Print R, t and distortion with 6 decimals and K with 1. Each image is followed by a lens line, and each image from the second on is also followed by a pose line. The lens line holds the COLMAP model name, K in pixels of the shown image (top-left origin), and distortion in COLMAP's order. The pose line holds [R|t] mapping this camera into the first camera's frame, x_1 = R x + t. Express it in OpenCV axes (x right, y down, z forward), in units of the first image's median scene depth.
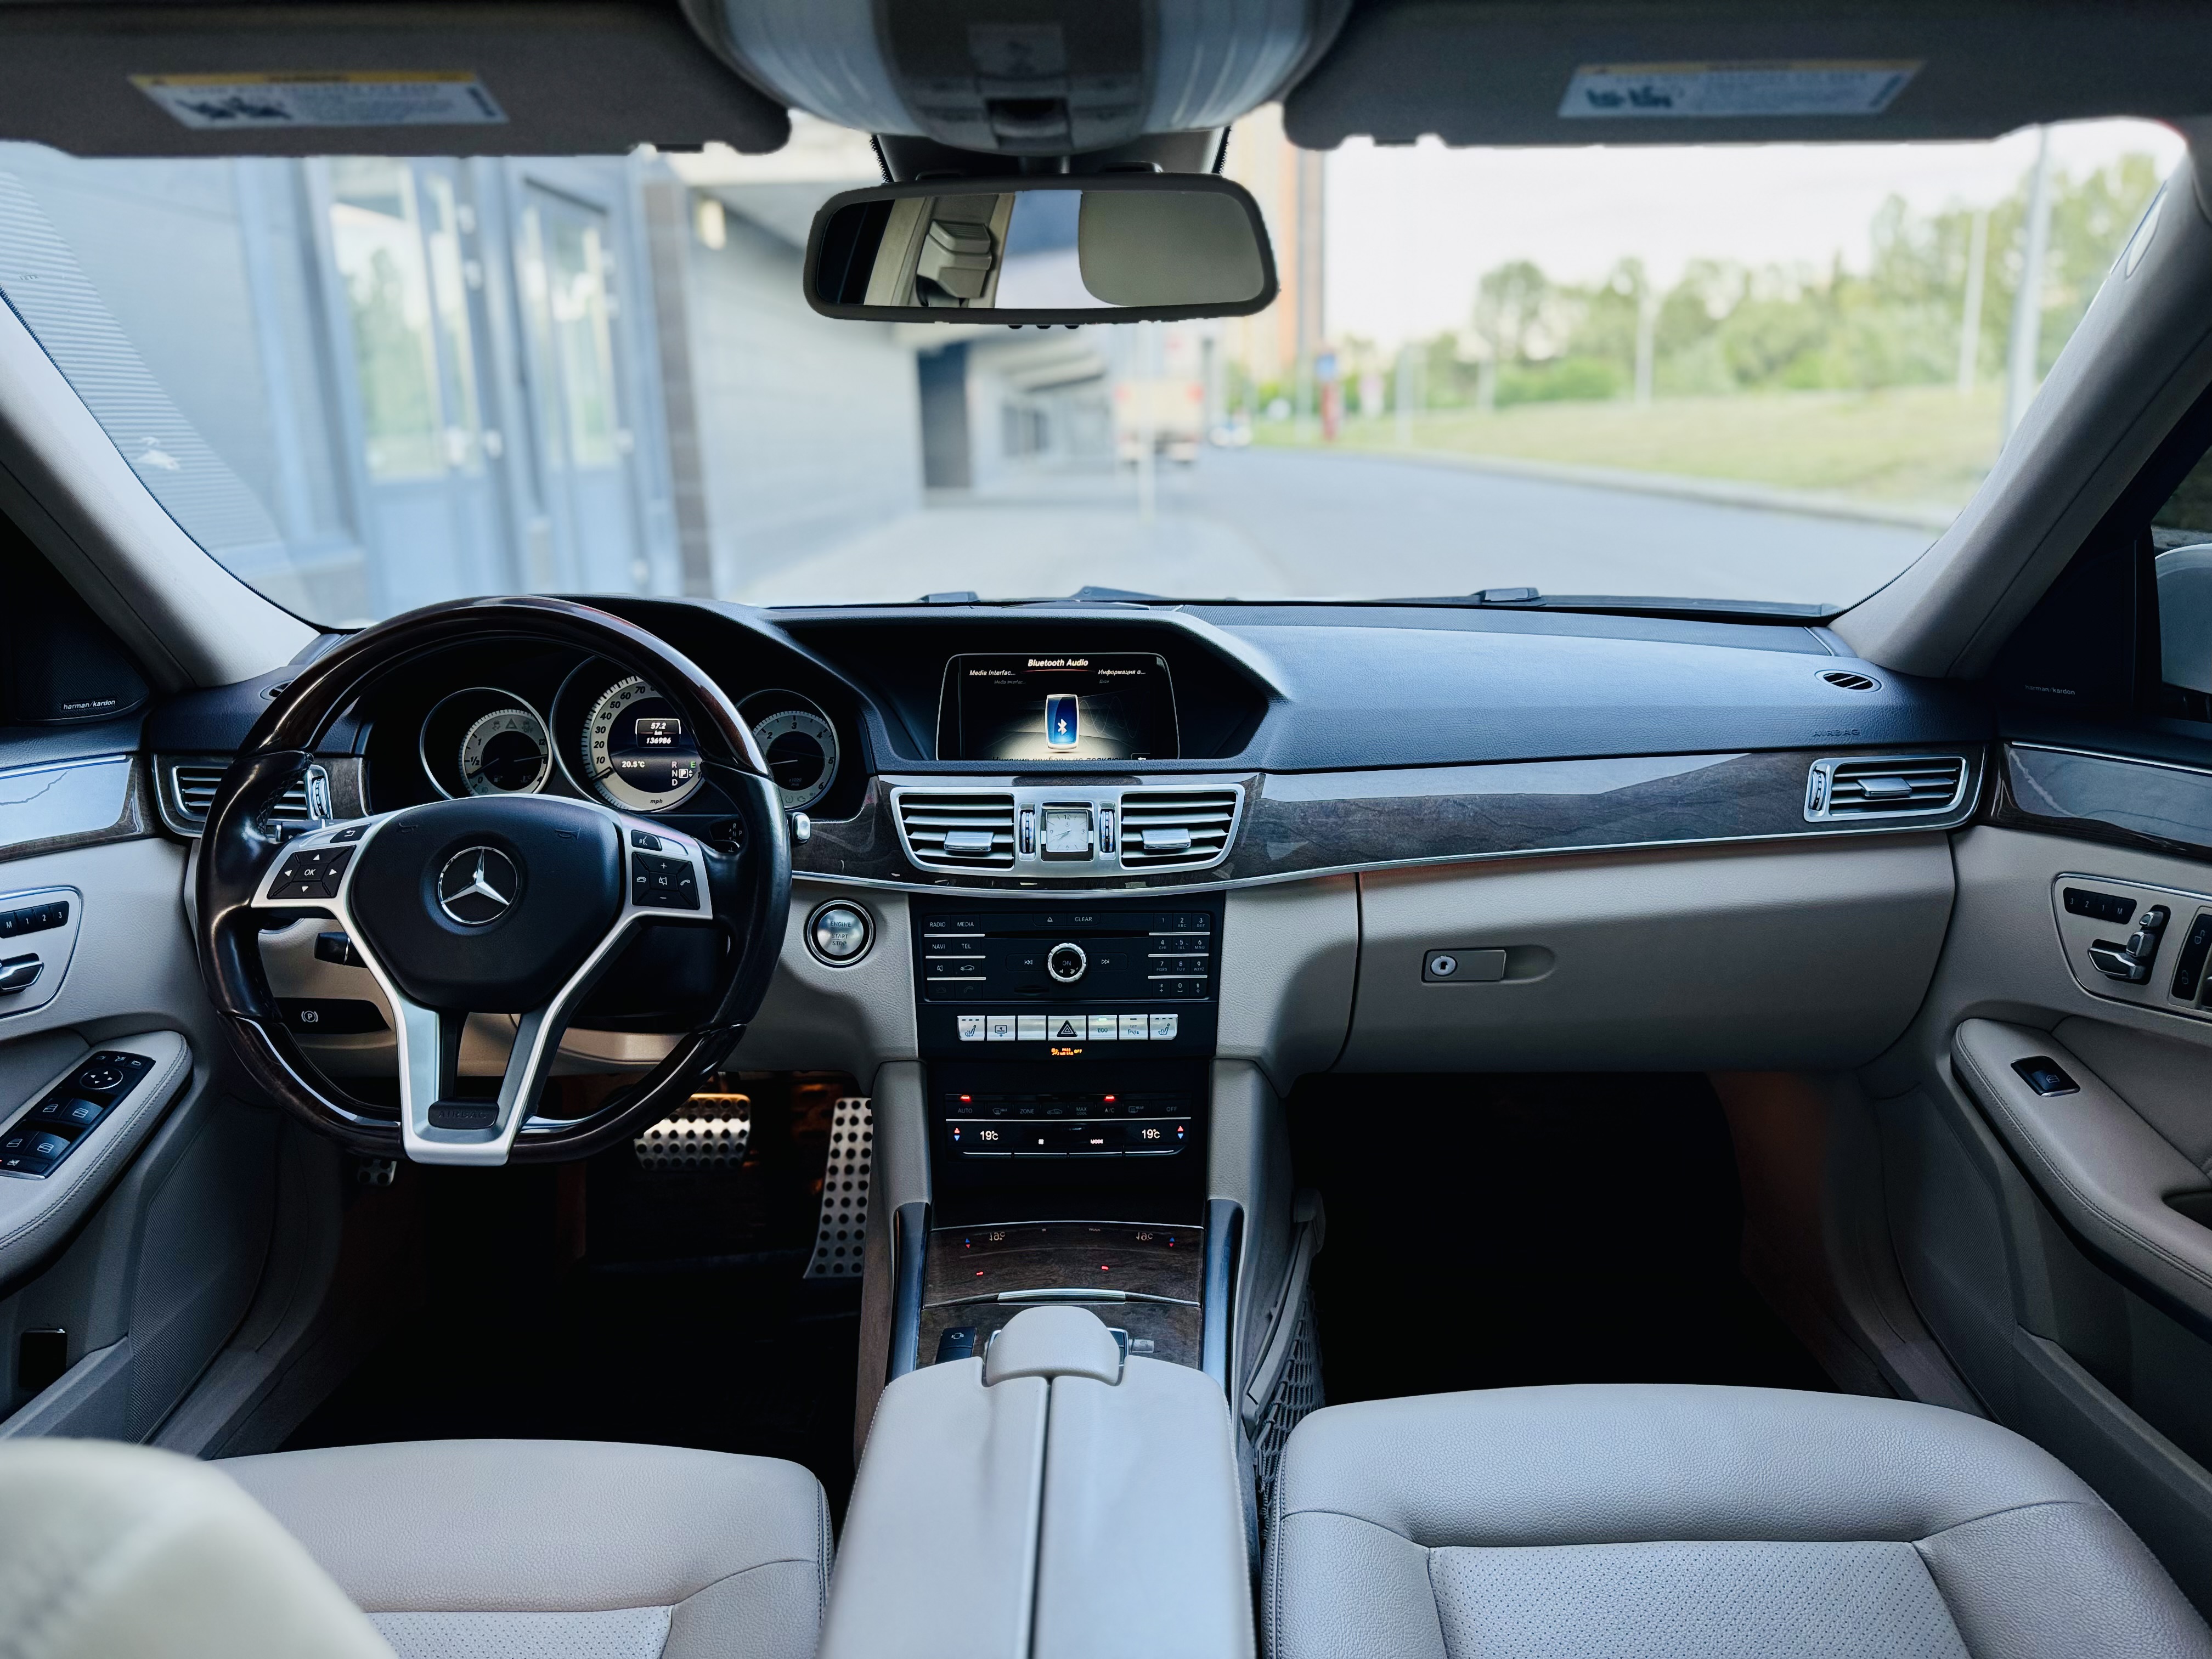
lens RADIAL K [[1557.4, 0, 1114.0], [0, 1557.4, 835.6], [0, 0, 1]] dist [0.051956, -0.012409]
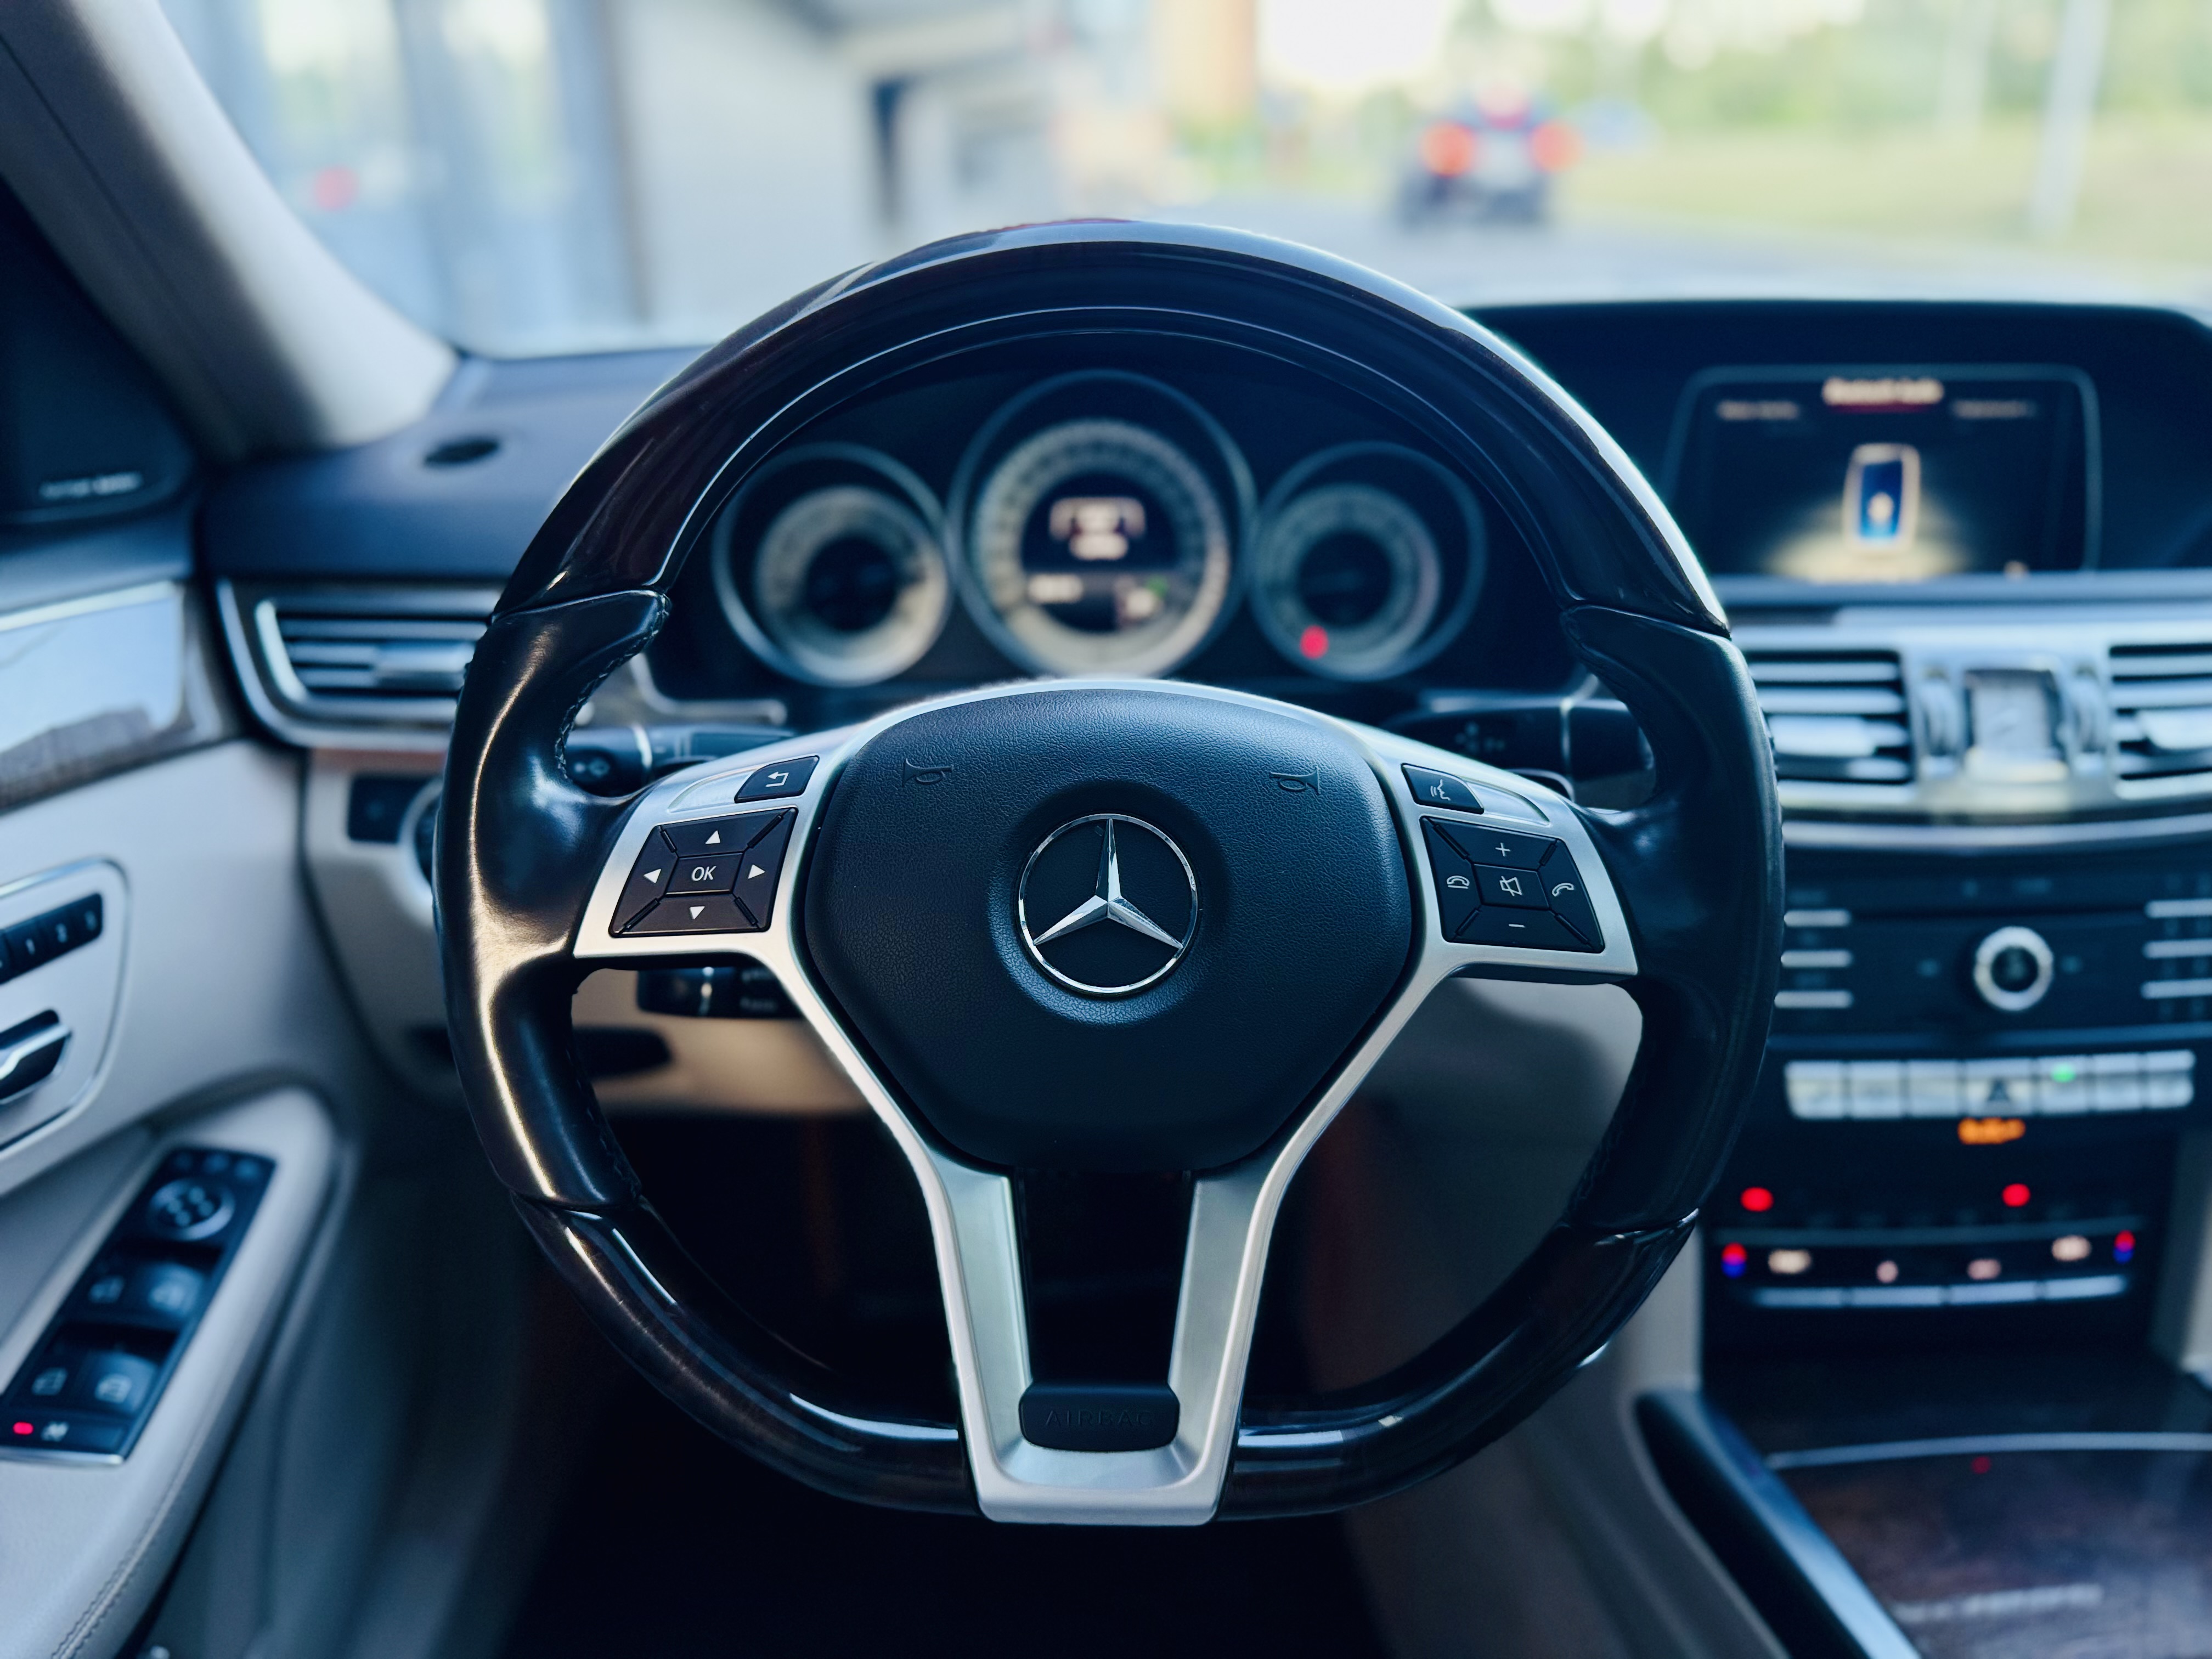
lens RADIAL K [[1557.4, 0, 1098.6], [0, 1557.4, 828.8], [0, 0, 1]] dist [0.051956, -0.012409]
pose [[0.999014, -0.014052, 0.042110, -0.359624], [0.008333, 0.991078, 0.133020, -0.039265], [-0.043604, -0.132538, 0.990218, 0.488242]]
